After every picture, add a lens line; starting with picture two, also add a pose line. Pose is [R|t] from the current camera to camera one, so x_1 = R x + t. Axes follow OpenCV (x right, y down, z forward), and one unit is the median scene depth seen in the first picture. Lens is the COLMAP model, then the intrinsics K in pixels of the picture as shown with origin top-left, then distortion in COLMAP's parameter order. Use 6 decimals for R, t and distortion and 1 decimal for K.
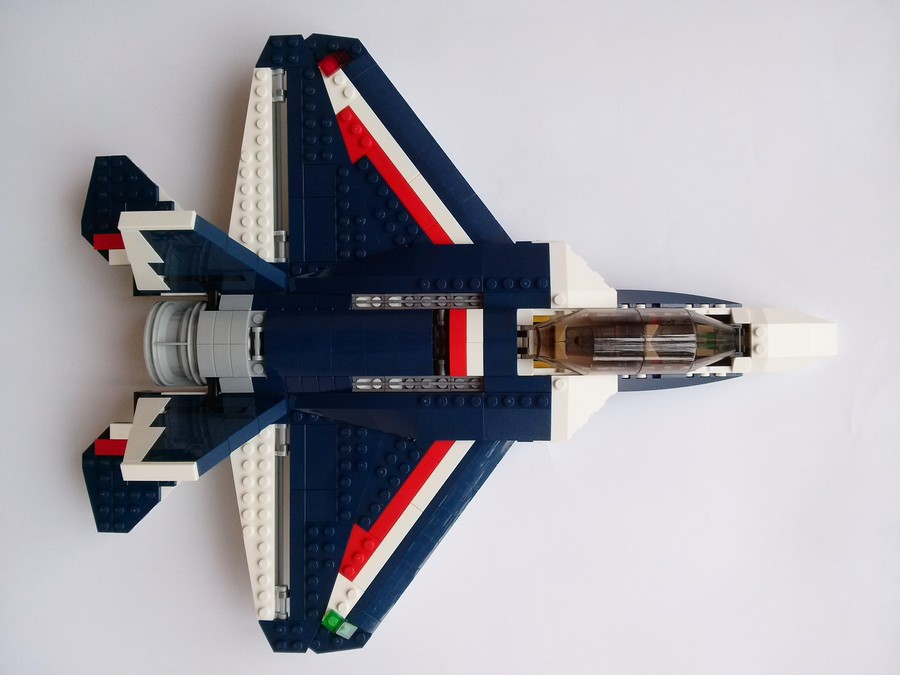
lens RADIAL K [[787.6, 0, 450.0], [0, 787.6, 337.5], [0, 0, 1]] dist [0.091215, -0.318332]
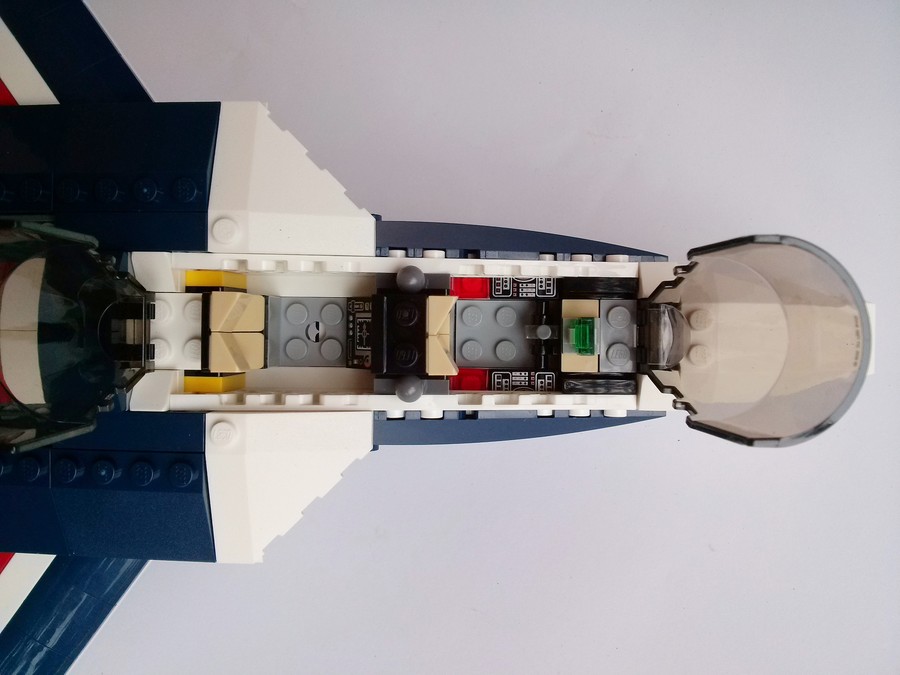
lens RADIAL K [[787.6, 0, 450.0], [0, 787.6, 337.5], [0, 0, 1]] dist [0.091215, -0.318332]
pose [[0.999749, 0.017836, 0.013591, 0.246519], [-0.018048, 0.999715, 0.015632, -0.000743], [-0.013309, -0.015874, 0.999785, 0.567453]]
